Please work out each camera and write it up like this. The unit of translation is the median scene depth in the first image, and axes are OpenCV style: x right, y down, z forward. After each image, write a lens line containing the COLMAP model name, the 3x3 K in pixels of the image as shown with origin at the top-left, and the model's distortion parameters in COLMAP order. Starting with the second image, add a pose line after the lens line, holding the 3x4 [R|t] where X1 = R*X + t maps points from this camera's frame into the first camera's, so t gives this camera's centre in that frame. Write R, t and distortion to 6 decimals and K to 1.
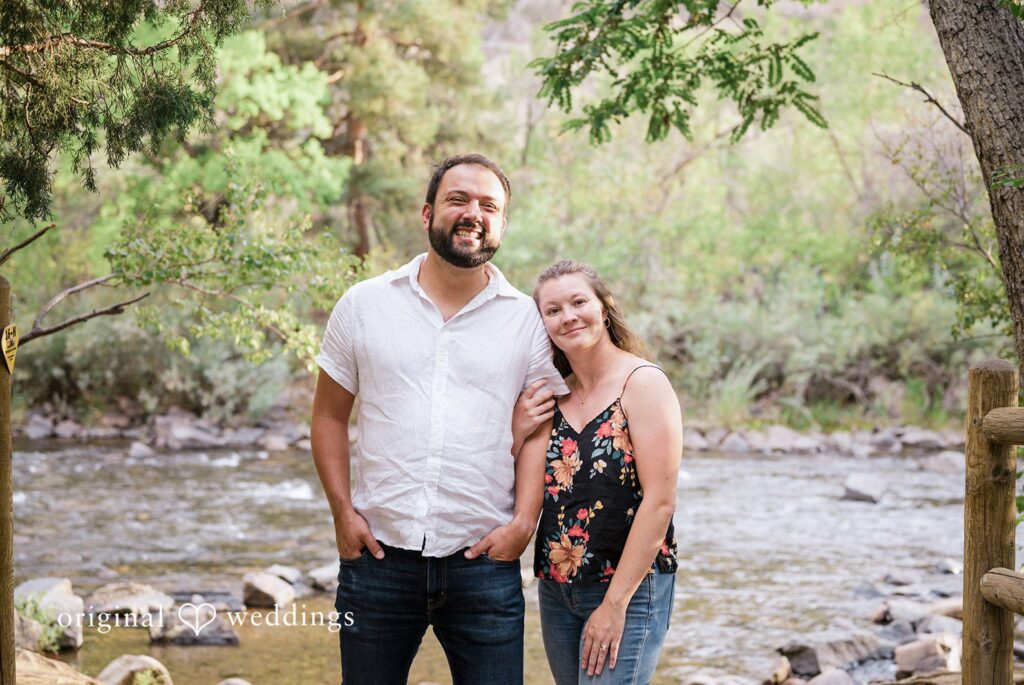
lens RADIAL K [[1396.7, 0, 512.0], [0, 1396.7, 342.5], [0, 0, 1]] dist [-0.039907, 0.010510]
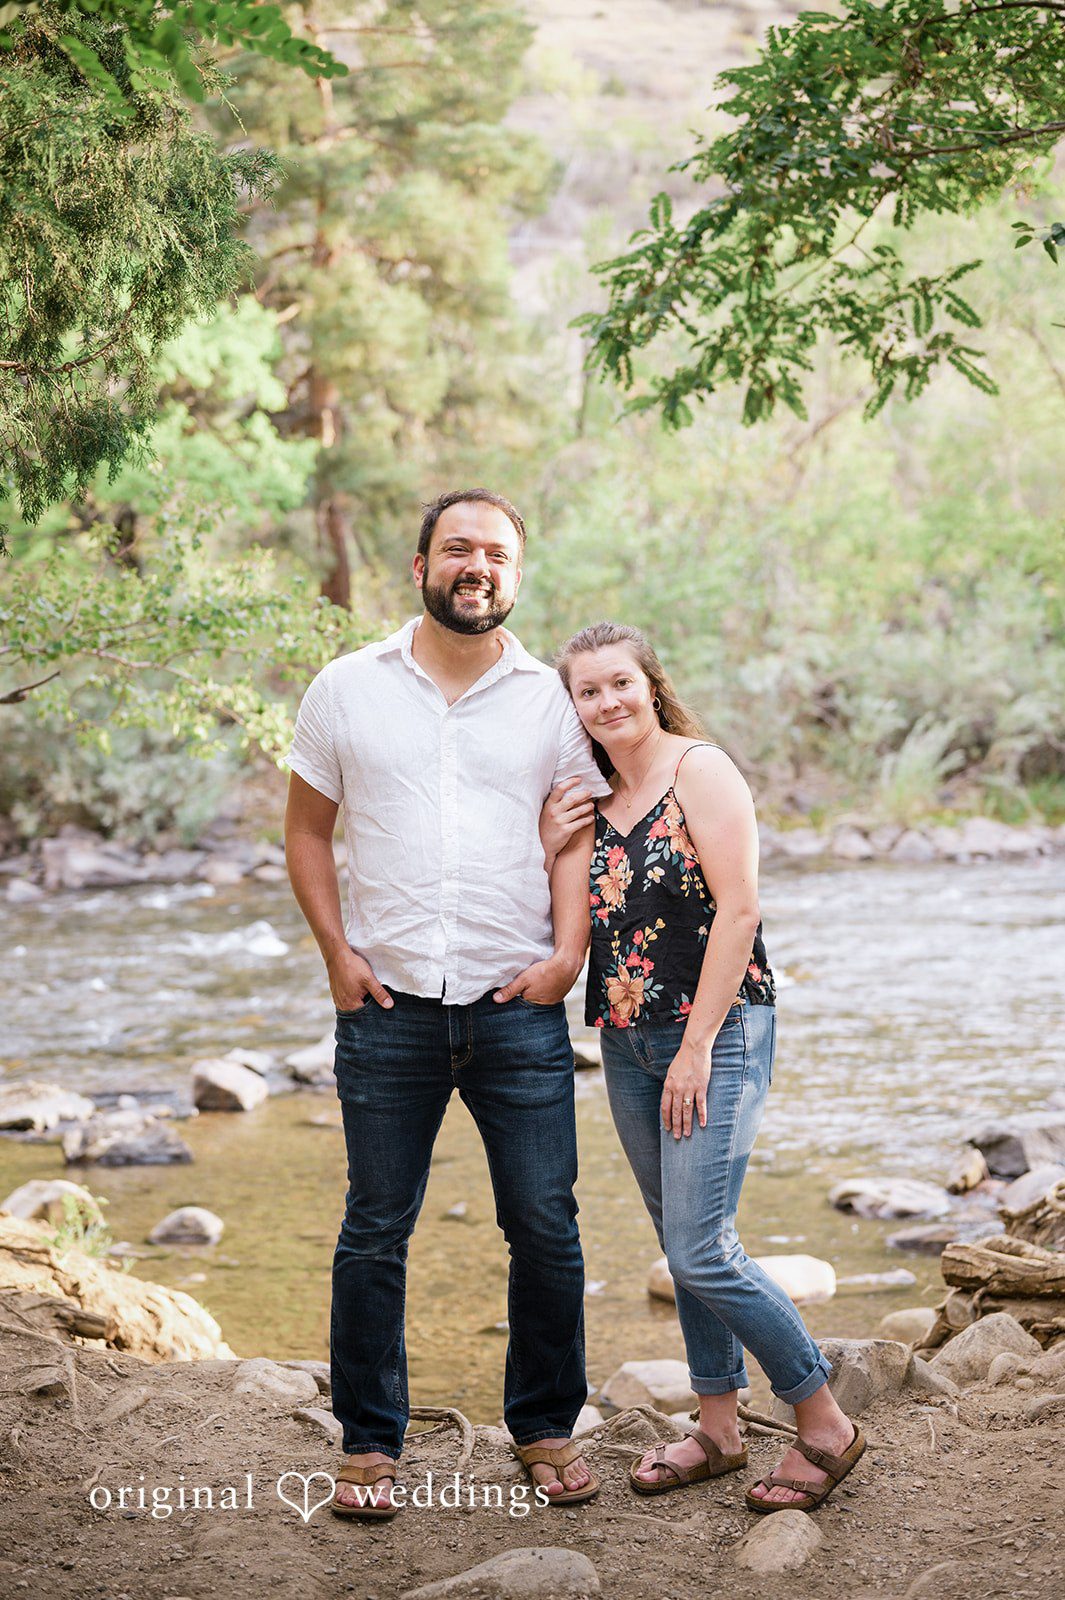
lens RADIAL K [[2175.0, 0, 526.8], [0, 2175.0, 797.5], [0, 0, 1]] dist [-0.001465, -0.328261]
pose [[0.998926, -0.039412, -0.024351, 0.006613], [0.040419, 0.998286, 0.042333, -0.006830], [0.022641, -0.043271, 0.998807, -0.105197]]
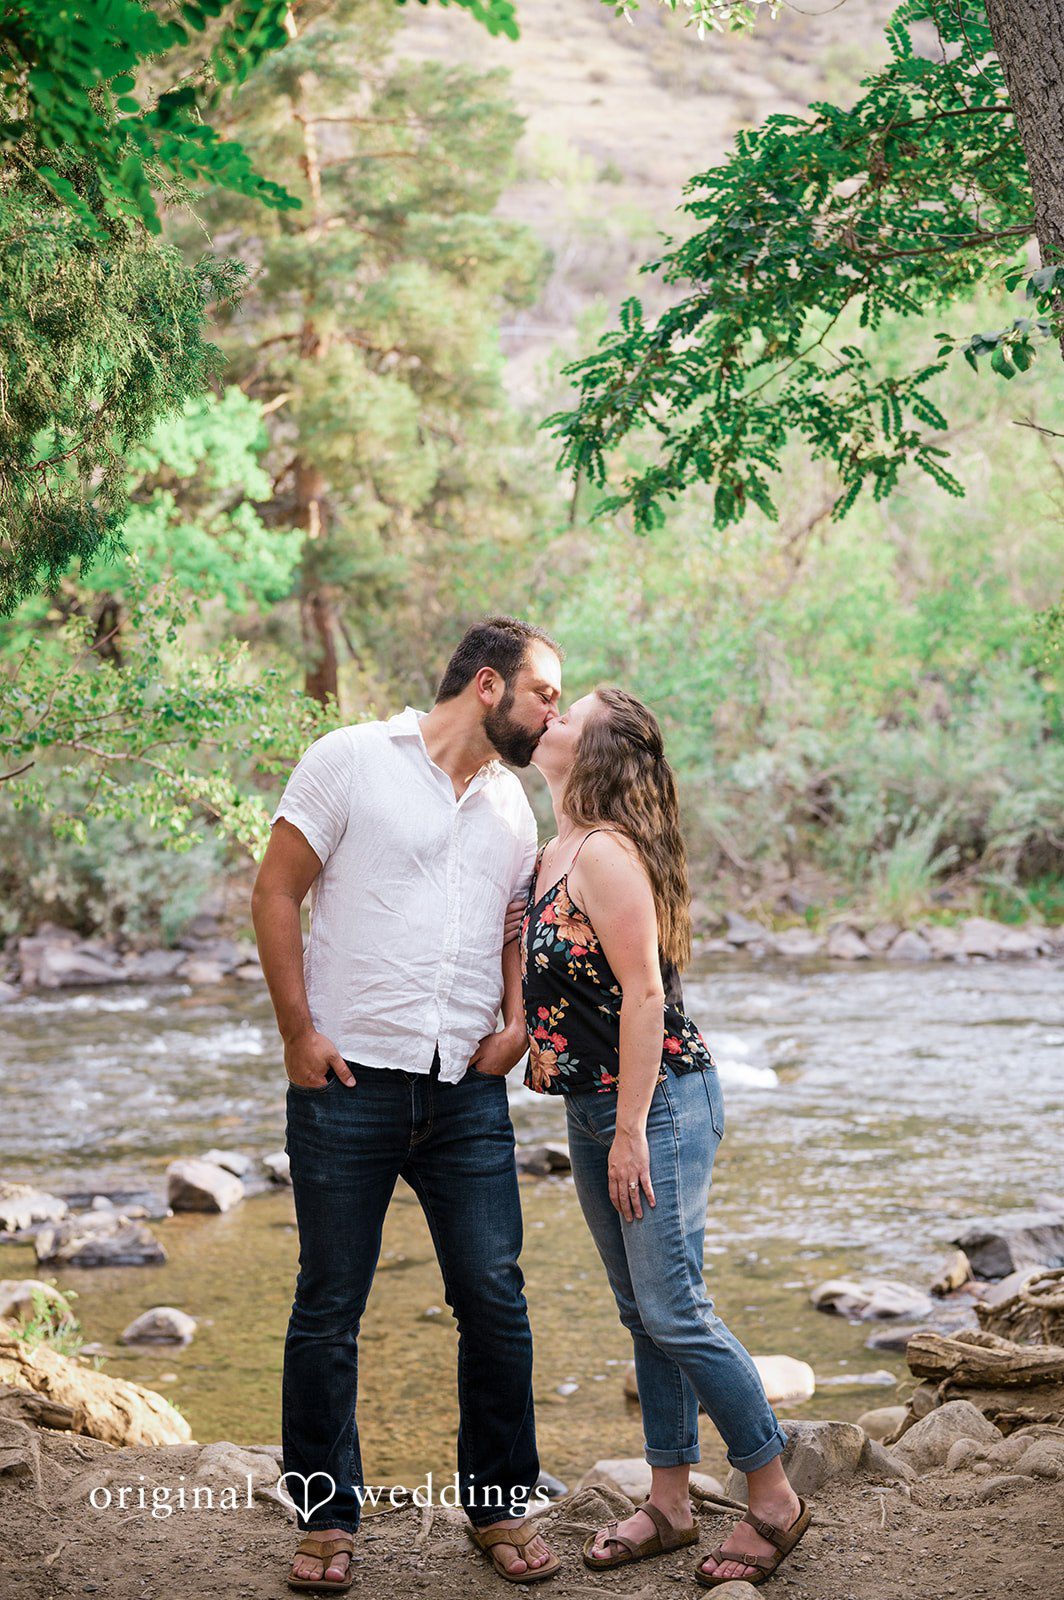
lens RADIAL K [[2247.0, 0, 532.0], [0, 2247.0, 800.0], [0, 0, 1]] dist [-0.009874, -0.293866]
pose [[0.999108, -0.037921, -0.018593, 0.018184], [0.037904, 0.999281, -0.001285, -0.003732], [0.018628, 0.000580, 0.999826, -0.141440]]
